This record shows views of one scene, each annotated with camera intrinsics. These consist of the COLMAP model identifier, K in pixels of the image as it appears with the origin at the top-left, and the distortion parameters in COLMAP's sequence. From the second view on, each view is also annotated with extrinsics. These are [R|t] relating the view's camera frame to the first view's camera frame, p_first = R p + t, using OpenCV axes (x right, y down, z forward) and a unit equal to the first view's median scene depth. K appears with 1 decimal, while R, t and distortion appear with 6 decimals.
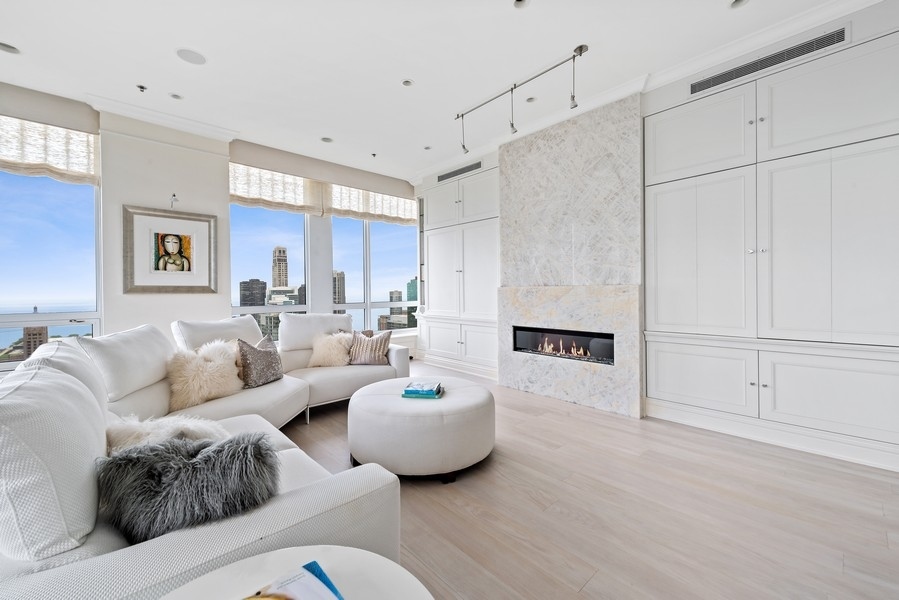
lens RADIAL K [[366.4, 0, 443.3], [0, 366.4, 292.4], [0, 0, 1]] dist [0.008003, -0.000564]
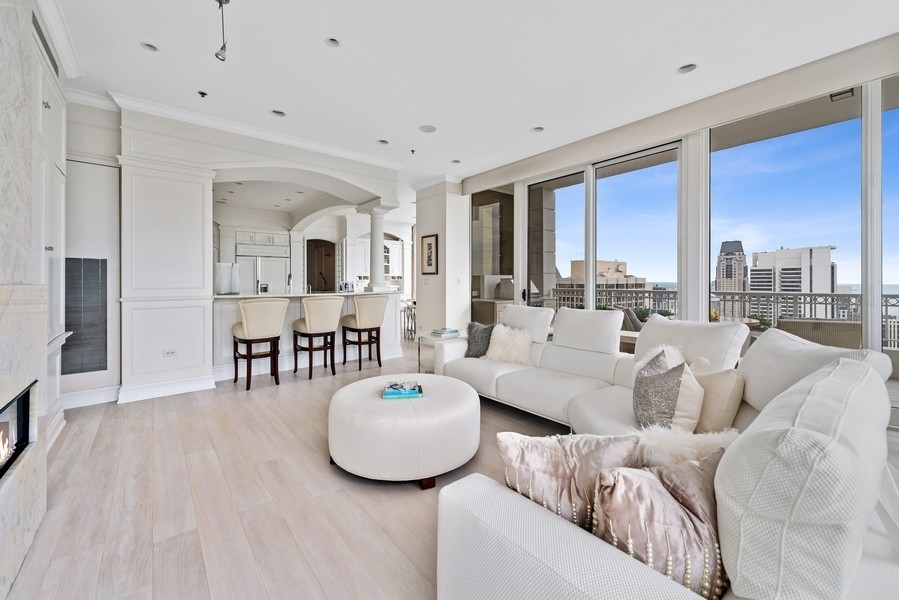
lens RADIAL K [[360.8, 0, 444.8], [0, 360.8, 277.8], [0, 0, 1]] dist [0.010650, -0.000125]
pose [[-0.998576, 0.016895, 0.050611, -0.115142], [0.016448, 0.999822, -0.009234, -0.009483], [-0.050758, -0.008388, -0.998676, 1.298125]]
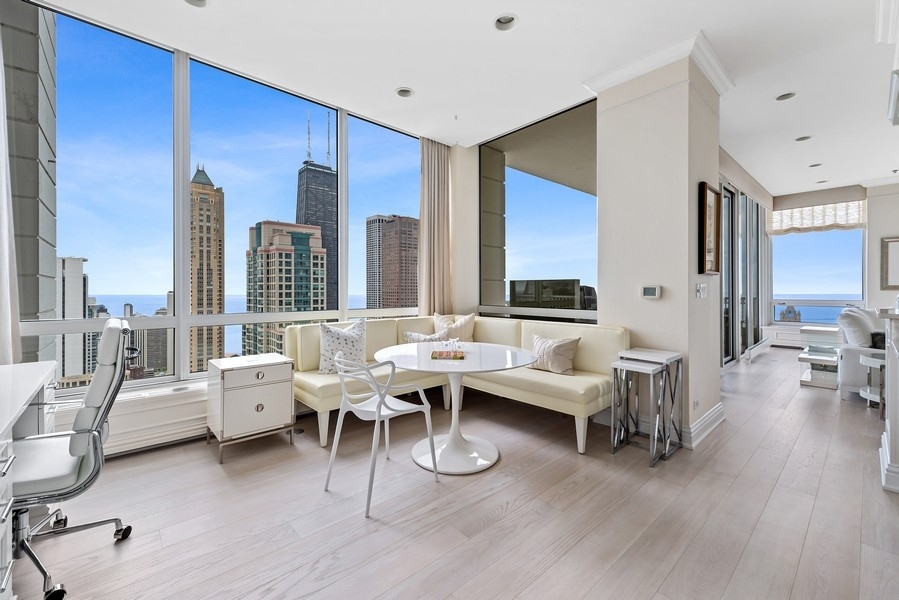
lens RADIAL K [[370.3, 0, 441.6], [0, 370.3, 290.9], [0, 0, 1]] dist [0.011519, -0.000203]
pose [[-0.018890, 0.013266, -0.999734, 0.842597], [0.001276, 0.999911, 0.013244, -0.017108], [0.999821, -0.001025, -0.018905, -0.924334]]
